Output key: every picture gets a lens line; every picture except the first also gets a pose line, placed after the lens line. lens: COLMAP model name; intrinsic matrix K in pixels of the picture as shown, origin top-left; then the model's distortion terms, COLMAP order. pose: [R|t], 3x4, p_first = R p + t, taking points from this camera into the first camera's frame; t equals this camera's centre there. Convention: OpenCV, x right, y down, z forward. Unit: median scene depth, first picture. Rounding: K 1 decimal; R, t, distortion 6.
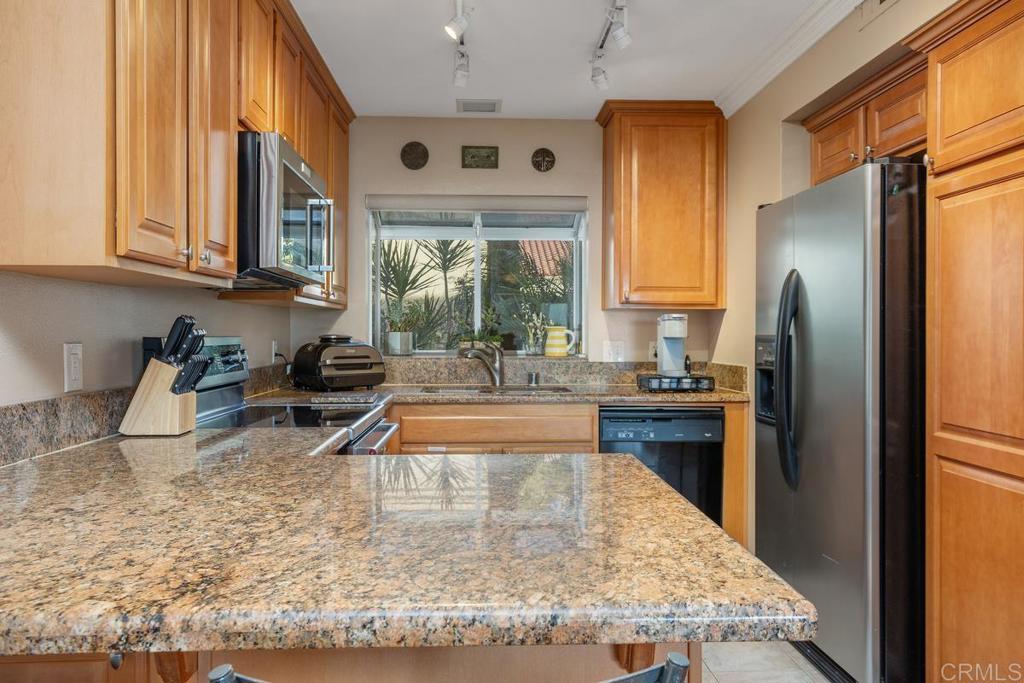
lens RADIAL K [[755.6, 0, 512.9], [0, 755.6, 325.0], [0, 0, 1]] dist [-0.012302, 0.010651]
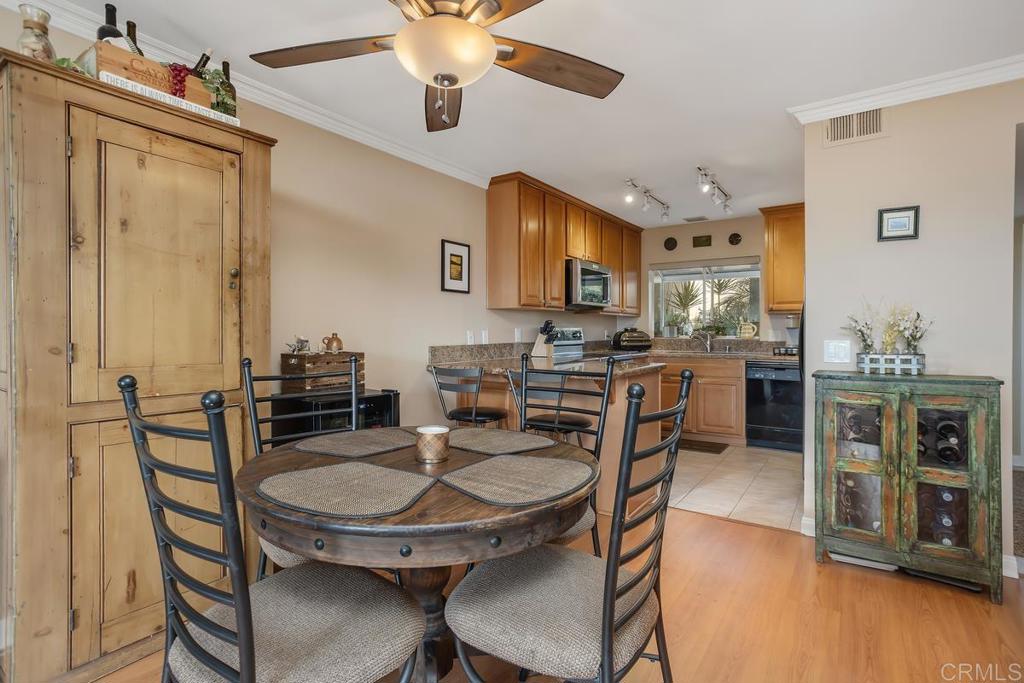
lens RADIAL K [[501.1, 0, 506.8], [0, 501.1, 334.9], [0, 0, 1]] dist [-0.033126, 0.008770]
pose [[0.787620, 0.001134, -0.616160, 0.418076], [0.008731, 0.999877, 0.013000, 0.012075], [0.616099, -0.015619, 0.787514, -0.449395]]
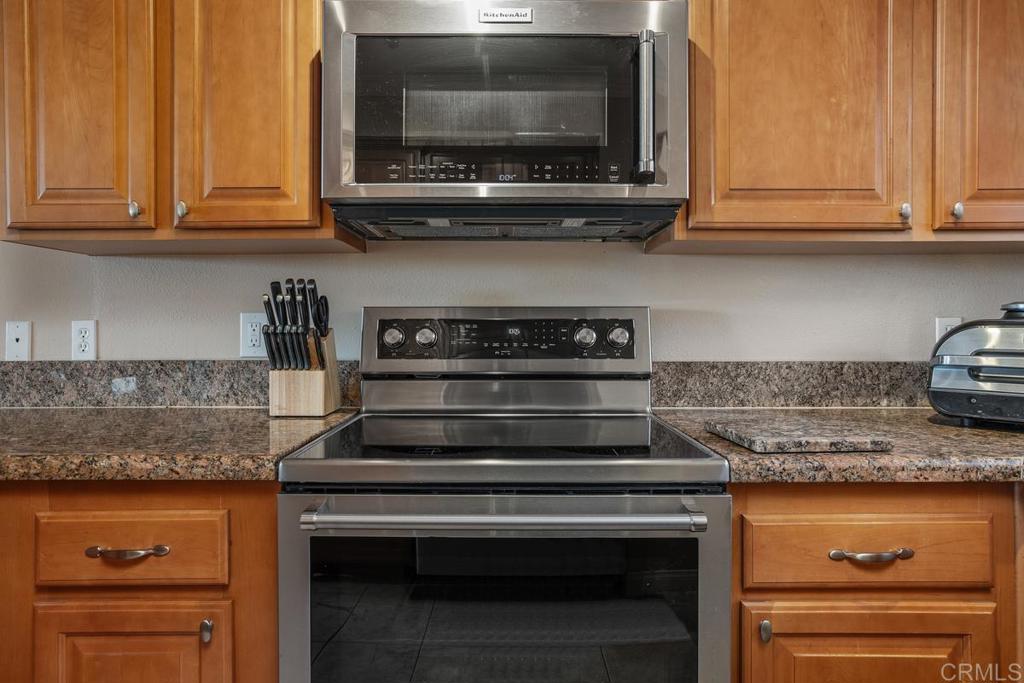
lens RADIAL K [[619.8, 0, 510.6], [0, 619.8, 334.6], [0, 0, 1]] dist [0.008873, 0.001571]
pose [[-0.066167, 0.003612, -0.997802, 0.143213], [0.010228, 0.999943, 0.002942, 0.028653], [0.997756, -0.010011, -0.066201, 0.726911]]
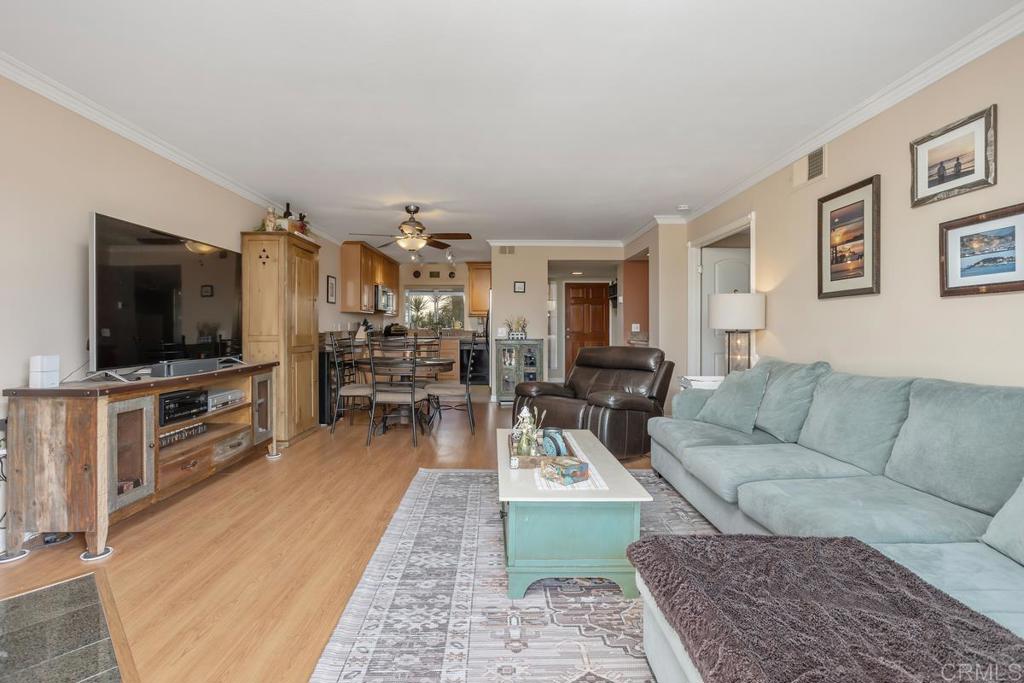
lens RADIAL K [[501.1, 0, 515.8], [0, 501.1, 330.7], [0, 0, 1]] dist [-0.033126, 0.008770]
pose [[0.999636, -0.002931, -0.026819, 0.463349], [0.003301, 0.999900, 0.013752, 0.018855], [0.026776, -0.013836, 0.999546, -1.585884]]
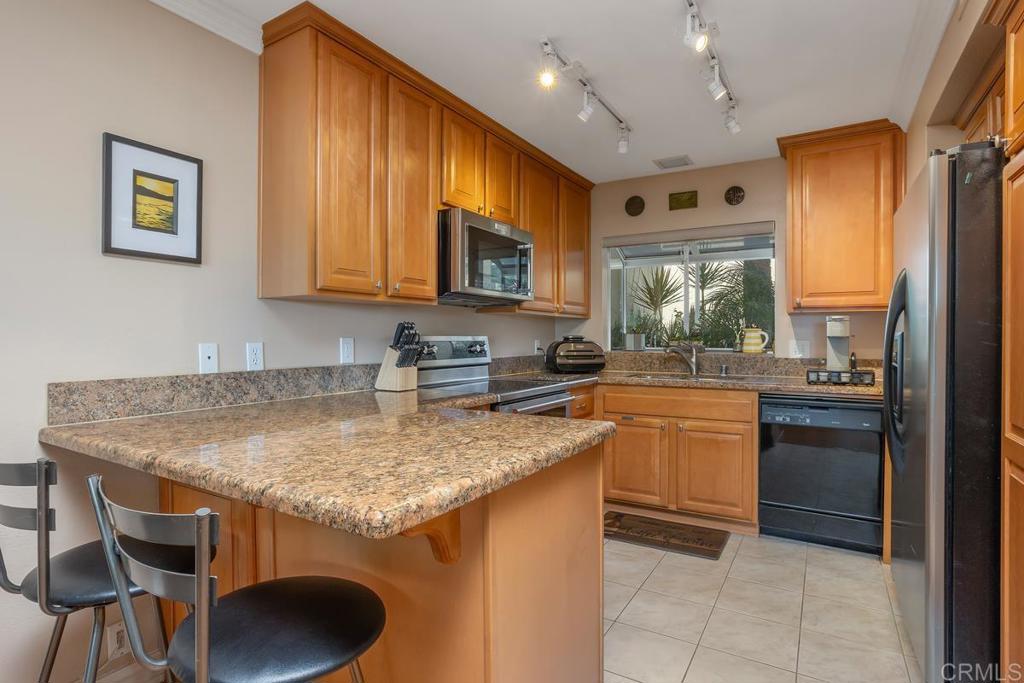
lens RADIAL K [[528.2, 0, 501.8], [0, 528.2, 339.5], [0, 0, 1]] dist [-0.036911, 0.005339]
pose [[0.822609, -0.000549, -0.568606, 0.241065], [0.007455, 0.999924, 0.009819, 0.009497], [0.568558, -0.012316, 0.822551, 0.074307]]
